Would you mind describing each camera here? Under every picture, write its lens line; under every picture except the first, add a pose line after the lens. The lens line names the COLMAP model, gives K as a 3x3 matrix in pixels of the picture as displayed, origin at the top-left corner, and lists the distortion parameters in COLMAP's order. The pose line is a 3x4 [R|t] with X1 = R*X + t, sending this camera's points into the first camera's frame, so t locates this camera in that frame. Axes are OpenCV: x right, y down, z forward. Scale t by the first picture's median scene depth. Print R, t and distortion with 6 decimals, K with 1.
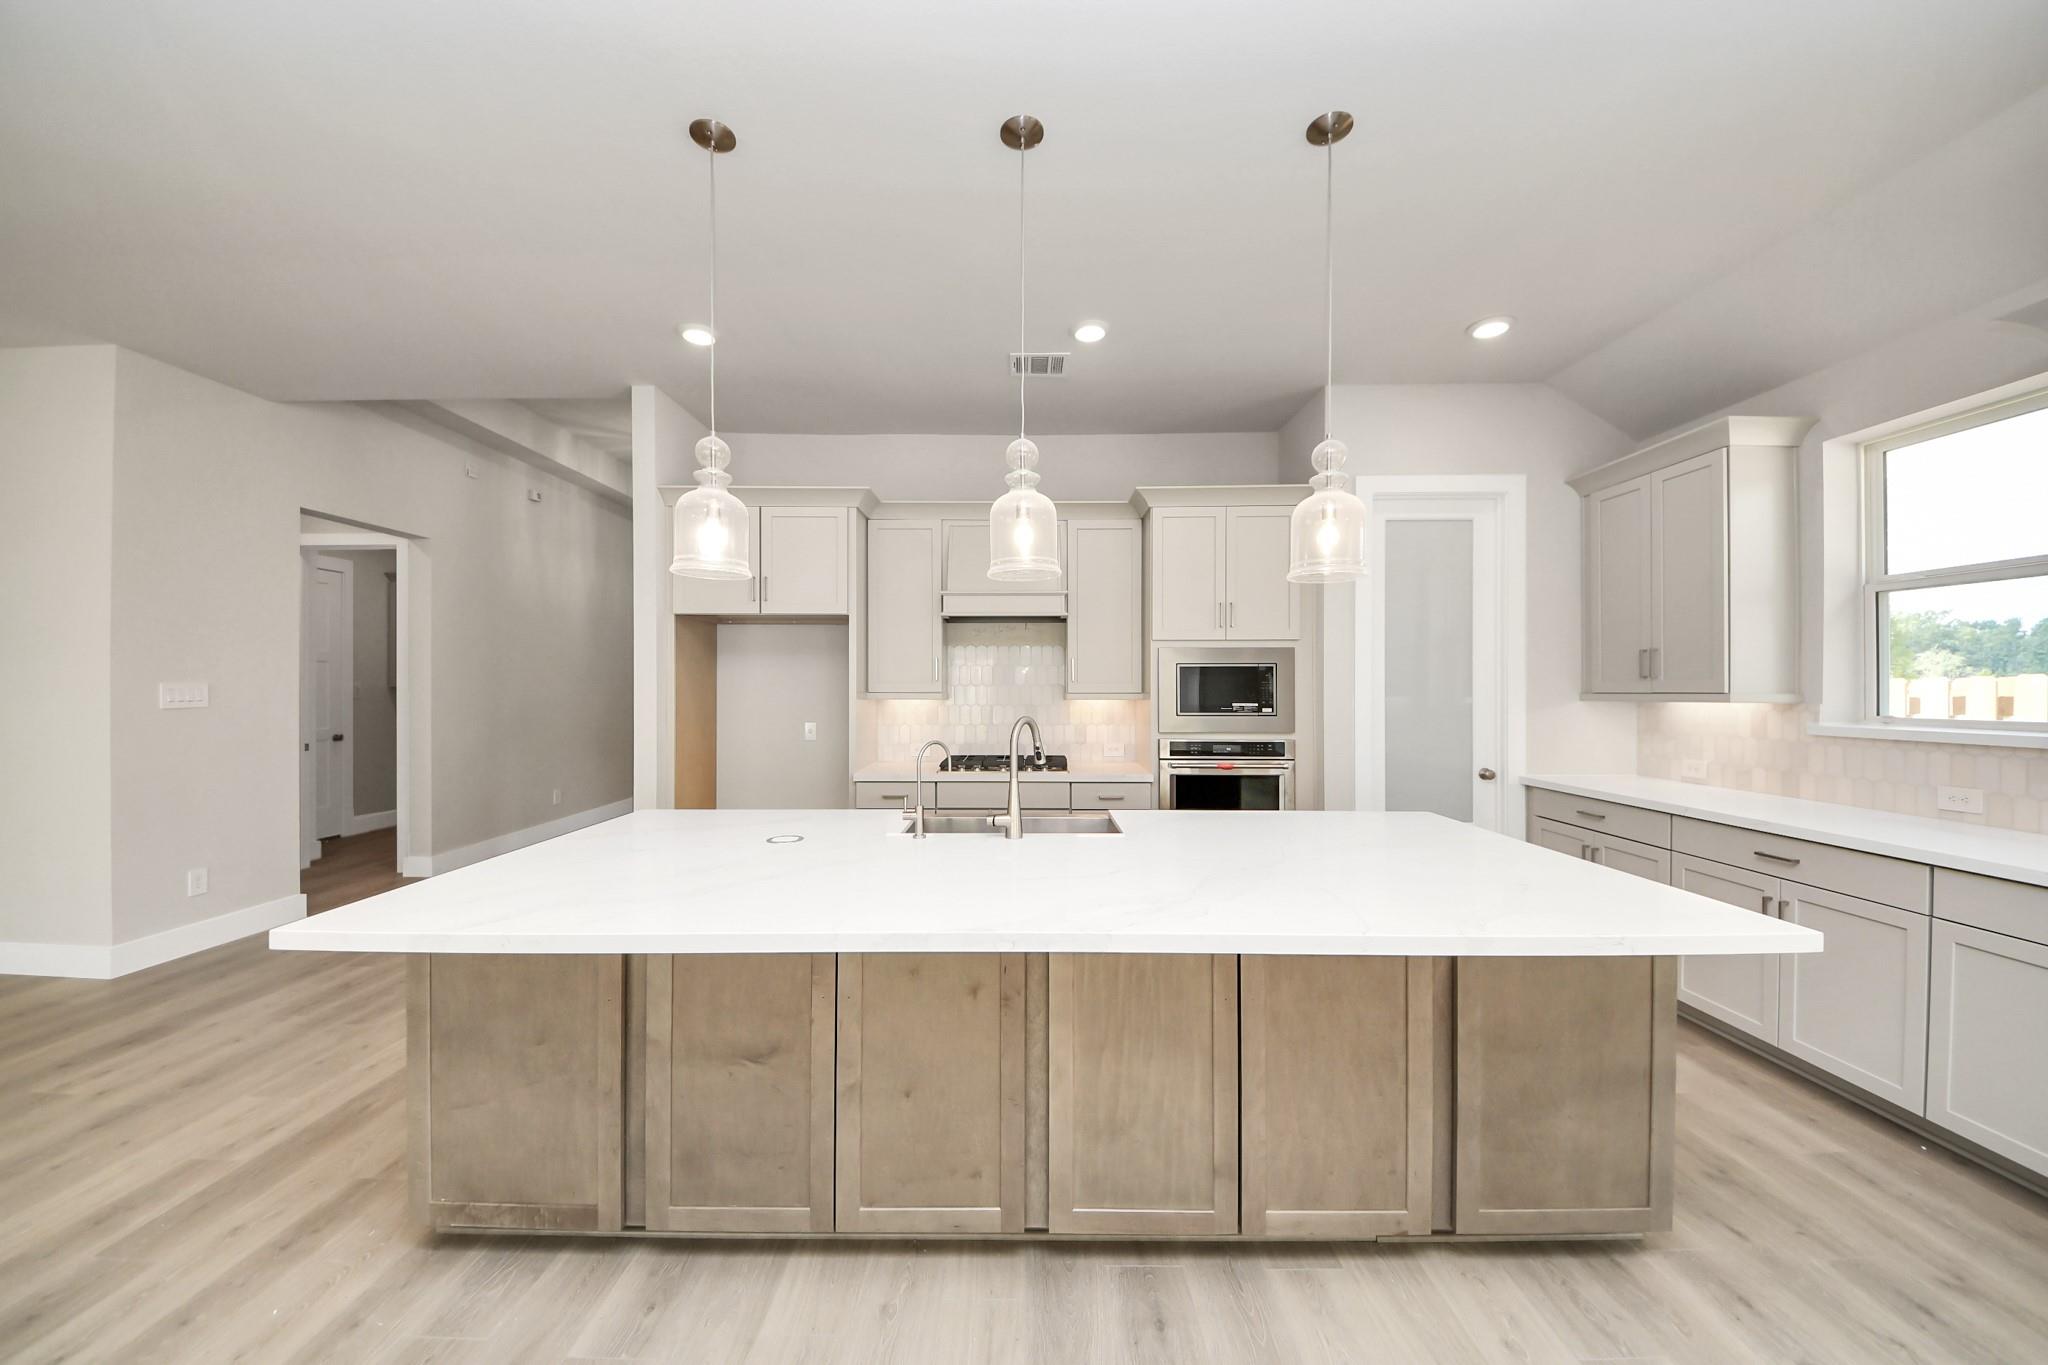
lens RADIAL K [[729.5, 0, 1020.6], [0, 729.5, 675.0], [0, 0, 1]] dist [0.007888, -0.007683]
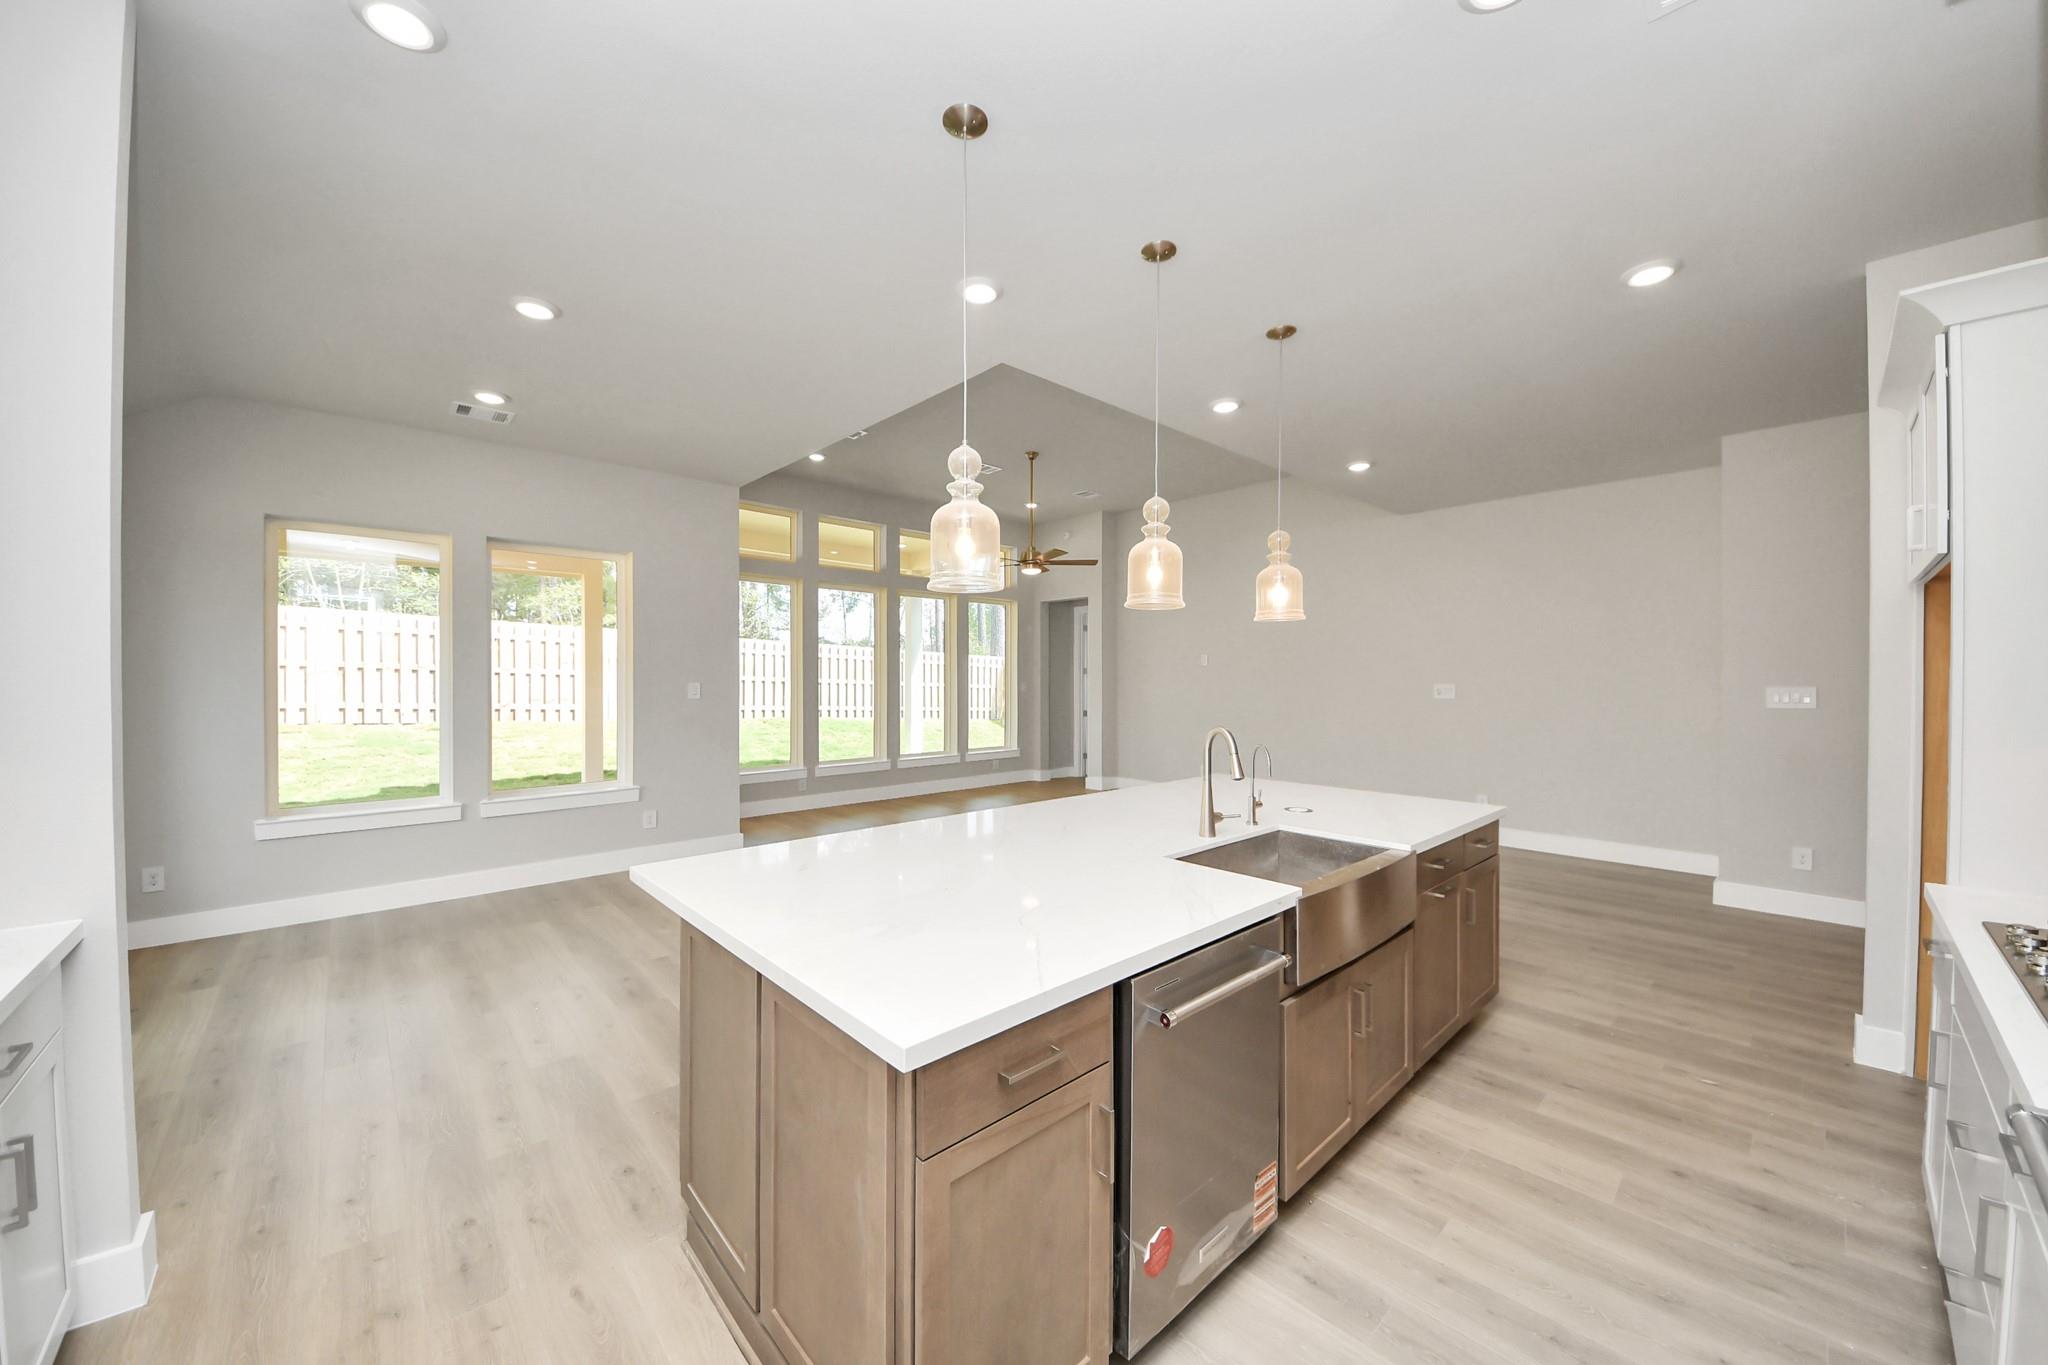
lens RADIAL K [[729.5, 0, 1022.1], [0, 729.5, 681.1], [0, 0, 1]] dist [0.007888, -0.007683]
pose [[-0.732157, 0.001100, -0.681135, 0.630772], [0.008146, 0.999941, -0.007141, -0.001004], [0.681087, -0.010777, -0.732123, 1.088901]]
